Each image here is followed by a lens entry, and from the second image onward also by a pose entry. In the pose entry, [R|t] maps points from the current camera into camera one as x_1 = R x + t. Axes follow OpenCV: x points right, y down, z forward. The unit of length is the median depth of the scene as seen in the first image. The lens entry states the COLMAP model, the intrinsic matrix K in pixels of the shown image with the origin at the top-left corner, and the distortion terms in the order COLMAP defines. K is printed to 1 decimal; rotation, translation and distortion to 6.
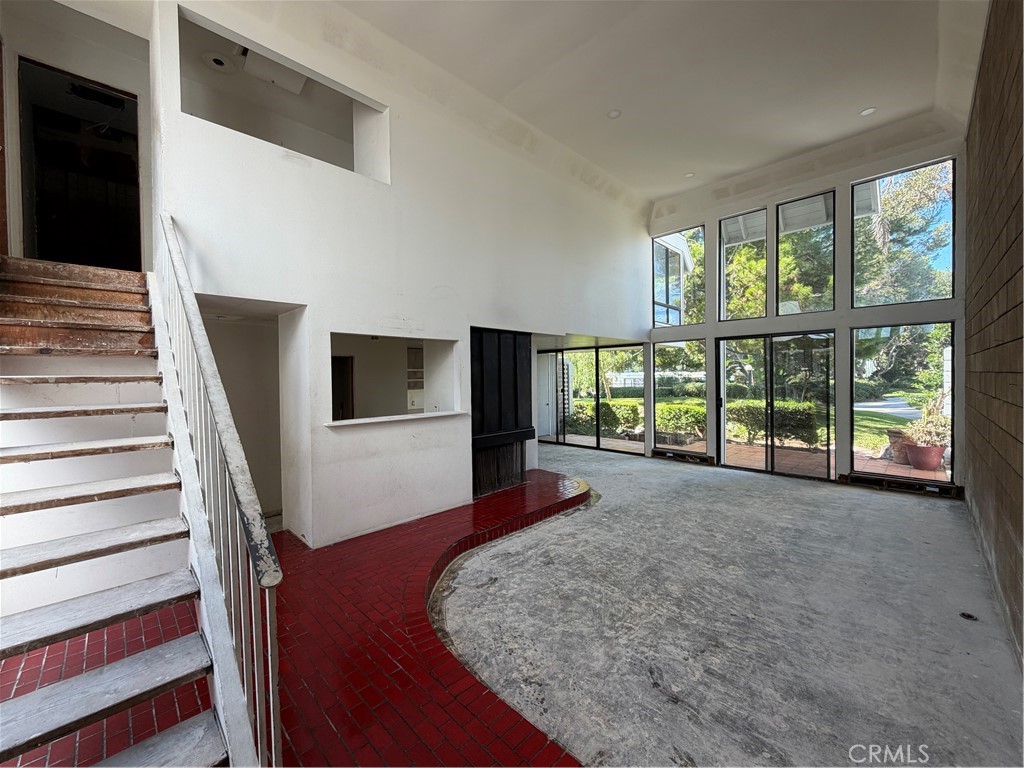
lens RADIAL K [[407.6, 0, 515.0], [0, 407.6, 383.2], [0, 0, 1]] dist [-0.000142, -0.000176]
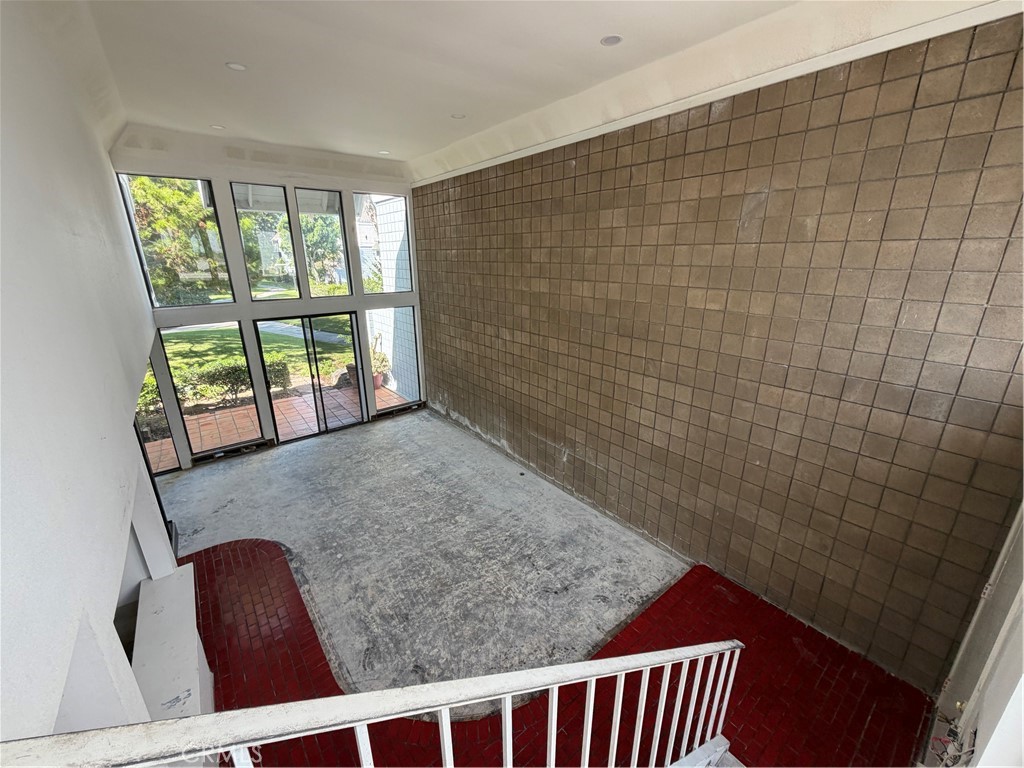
lens RADIAL K [[407.6, 0, 515.0], [0, 407.6, 384.7], [0, 0, 1]] dist [-0.000142, -0.000176]
pose [[0.105774, -0.292513, 0.950394, -0.657428], [0.017686, 0.956157, 0.292319, -0.410935], [-0.994233, -0.014111, 0.106310, 0.547050]]
